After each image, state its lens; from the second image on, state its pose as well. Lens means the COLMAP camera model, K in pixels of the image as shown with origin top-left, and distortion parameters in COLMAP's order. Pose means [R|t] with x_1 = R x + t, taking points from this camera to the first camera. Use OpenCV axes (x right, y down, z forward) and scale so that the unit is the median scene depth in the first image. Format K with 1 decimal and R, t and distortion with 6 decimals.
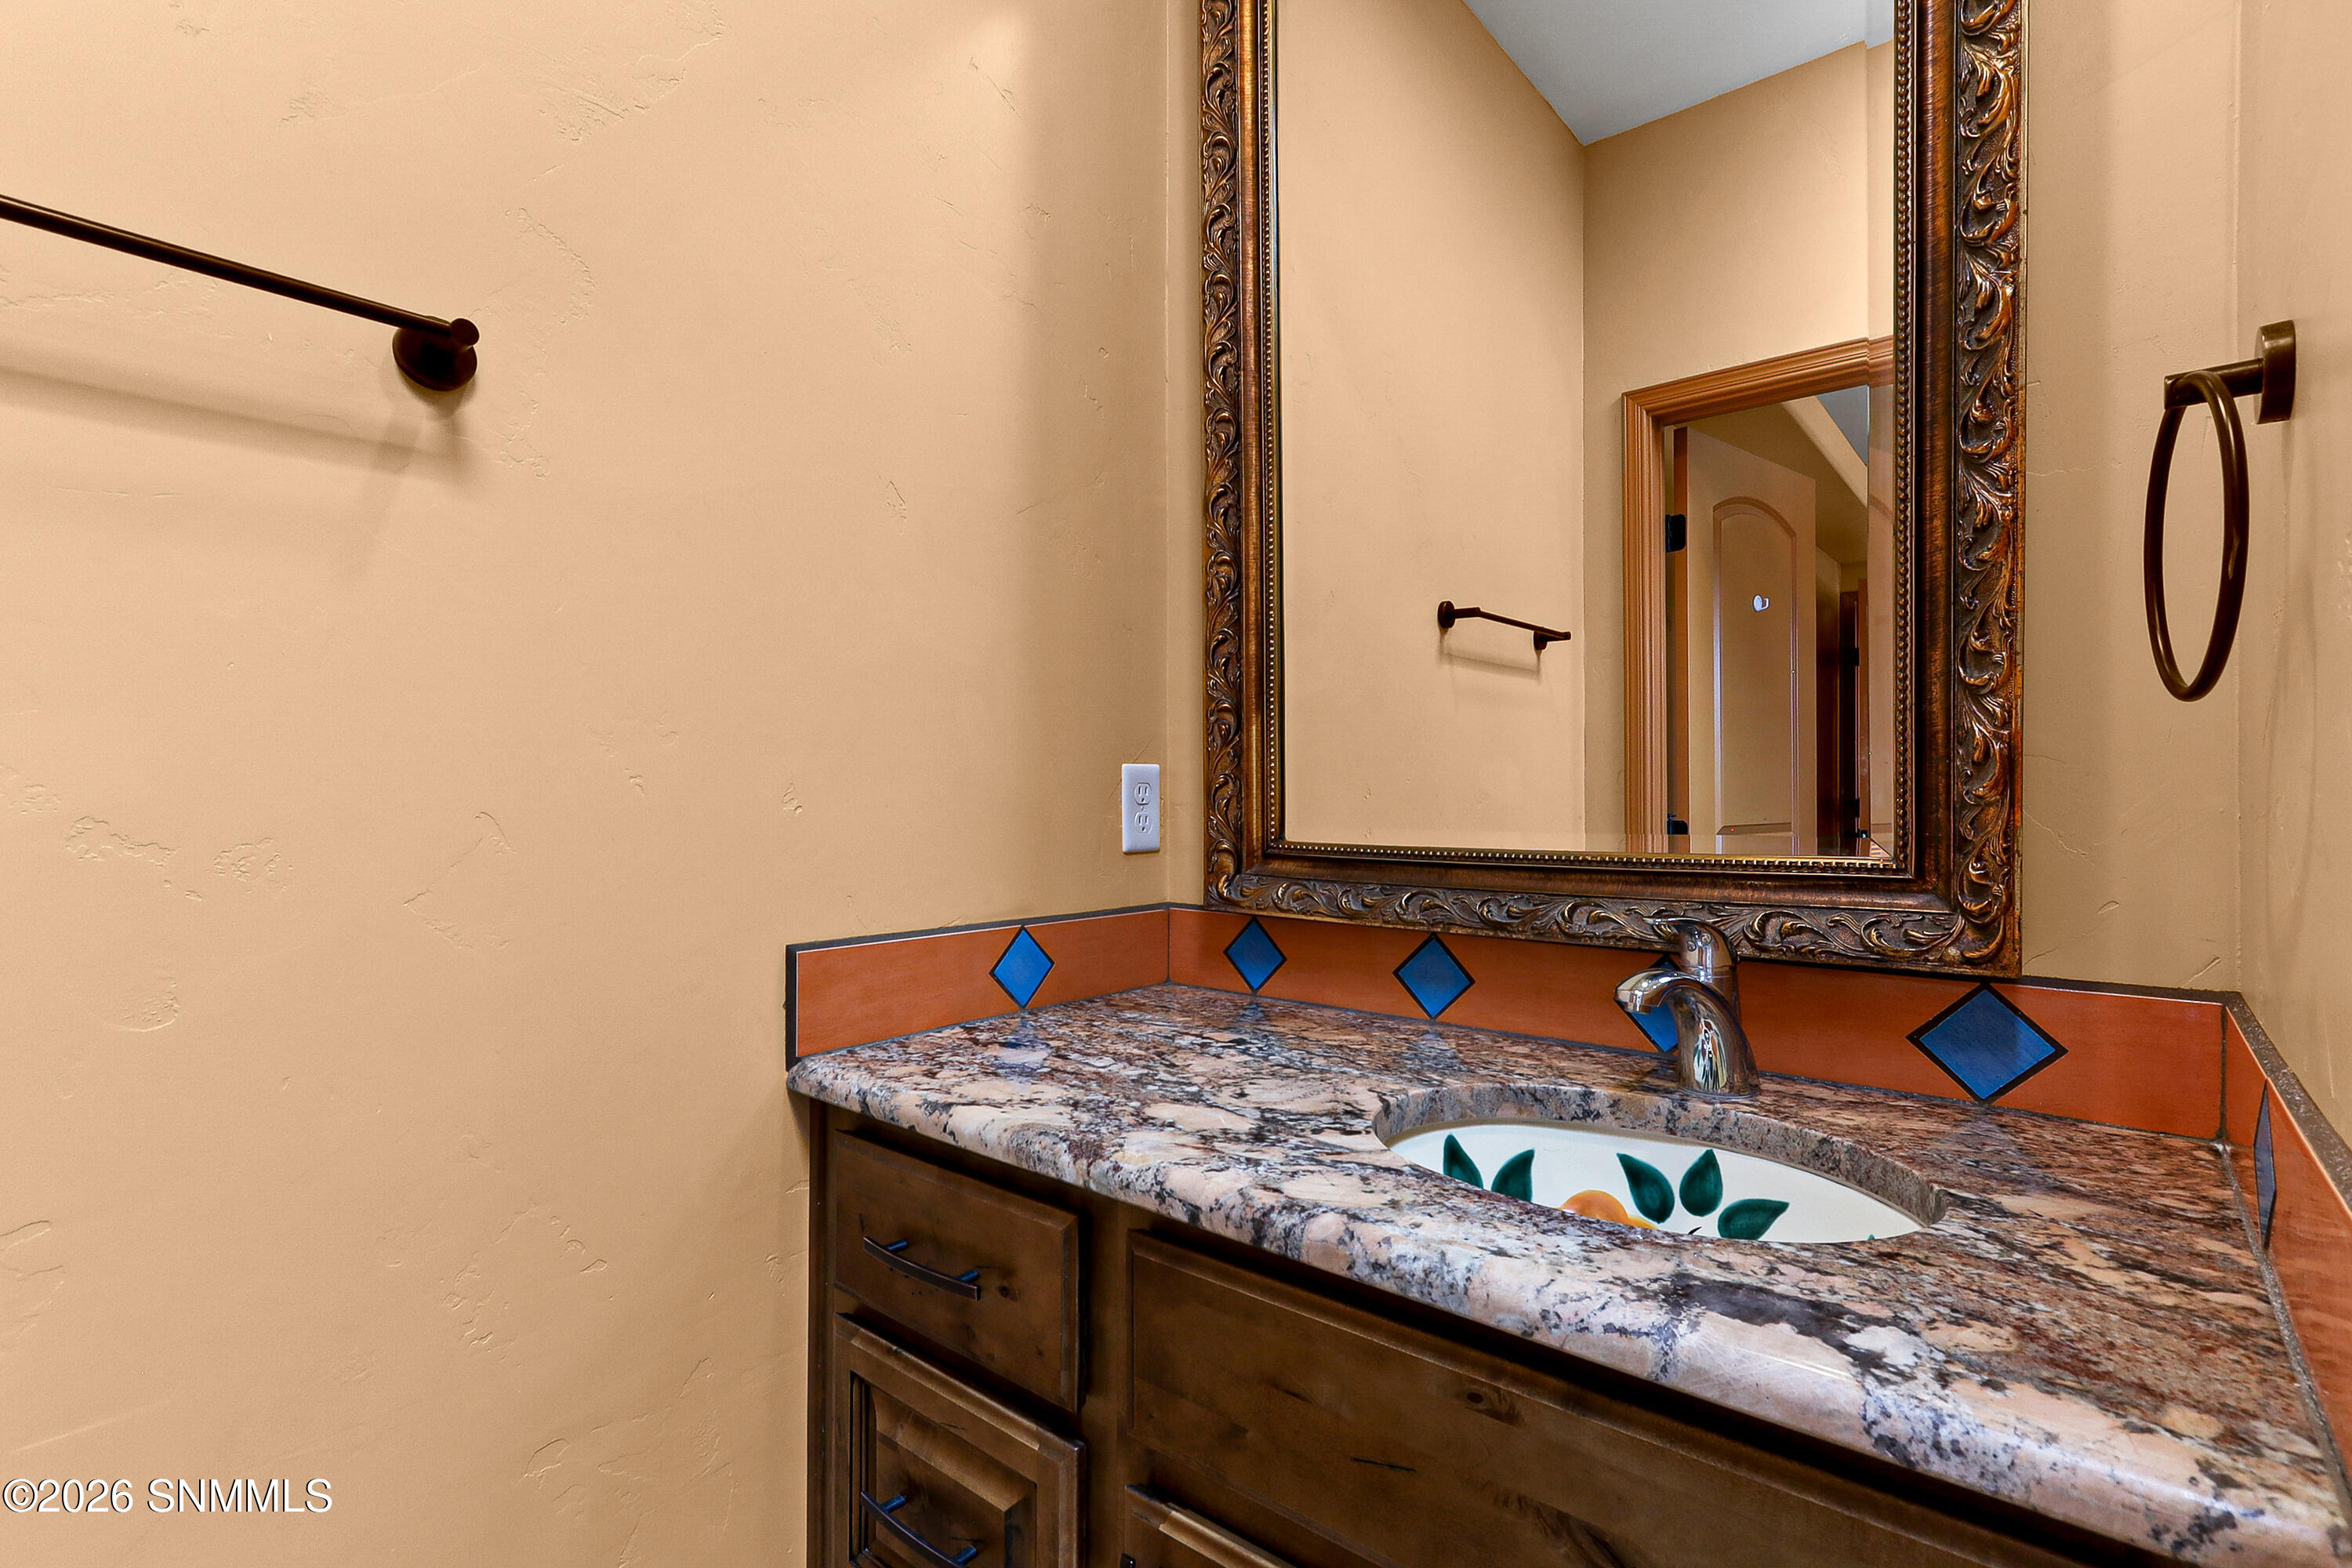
lens RADIAL K [[1081.6, 0, 1175.9], [0, 1081.6, 798.5], [0, 0, 1]] dist [0.000403, 0.002799]
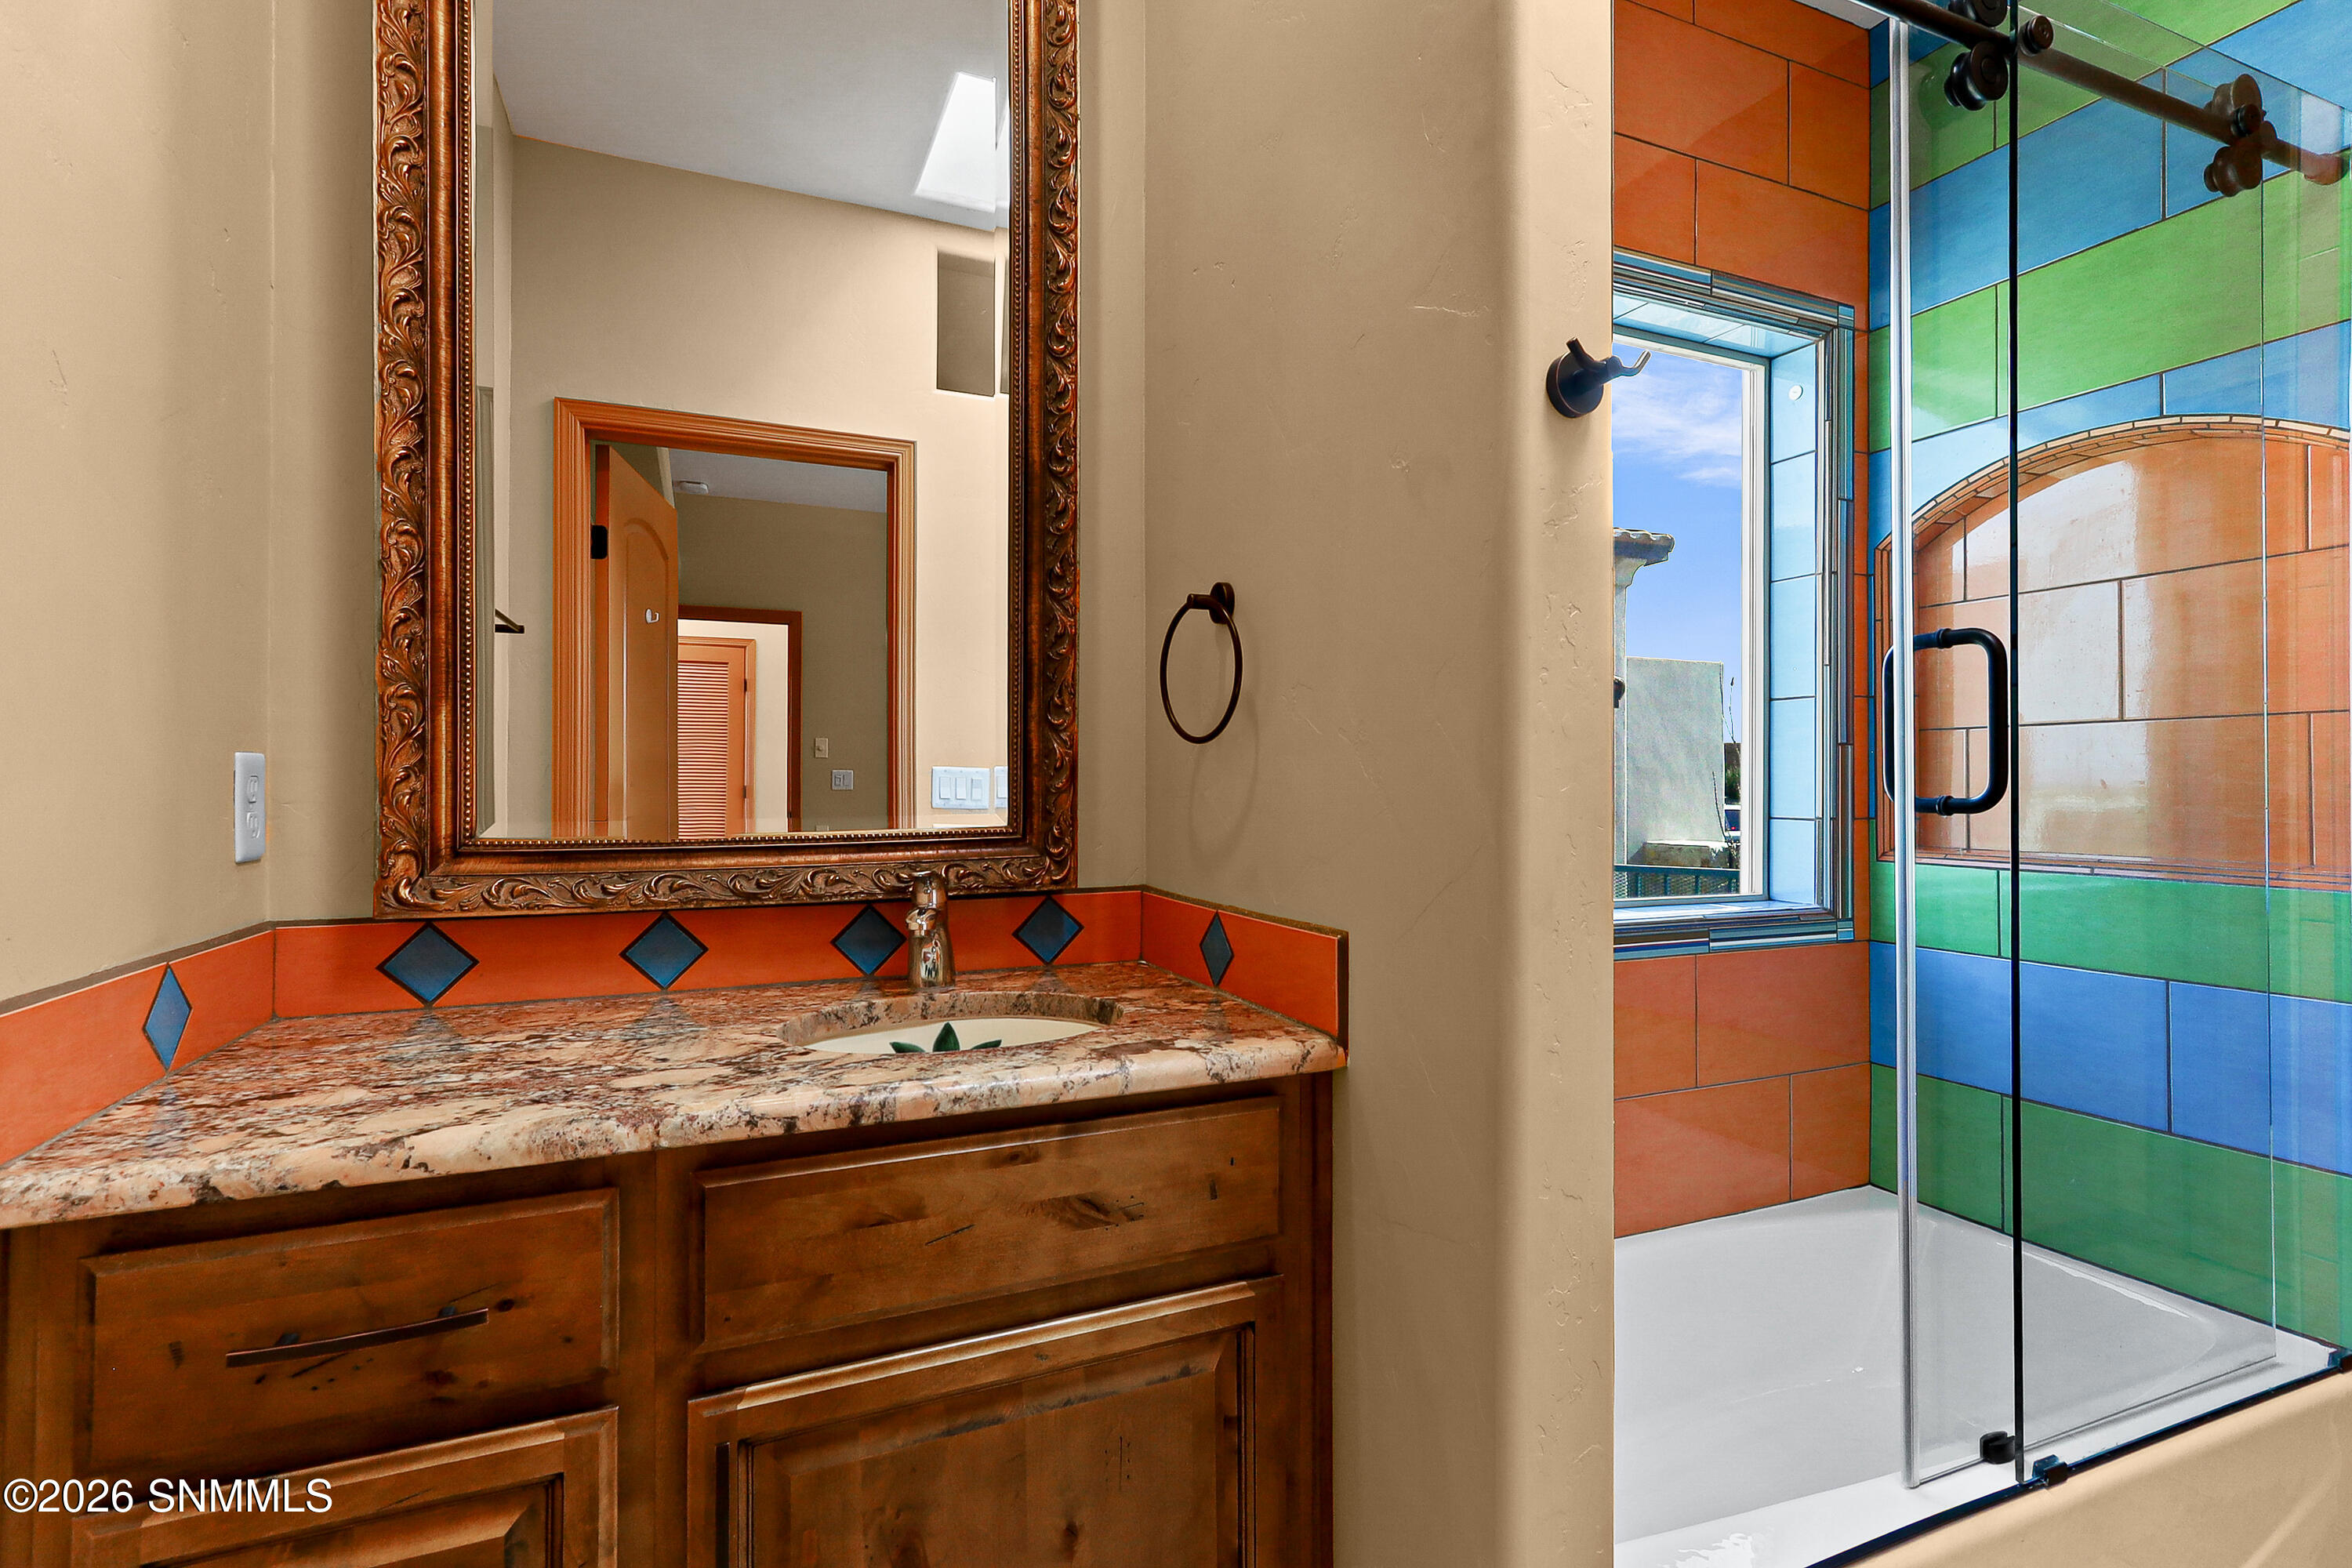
lens RADIAL K [[1081.6, 0, 1179.9], [0, 1081.6, 787.8], [0, 0, 1]] dist [0.000403, 0.002799]
pose [[0.456653, -0.003836, 0.889636, -0.720041], [0.006979, 0.999975, 0.000729, -0.001868], [-0.889617, 0.005876, 0.456669, 0.021363]]
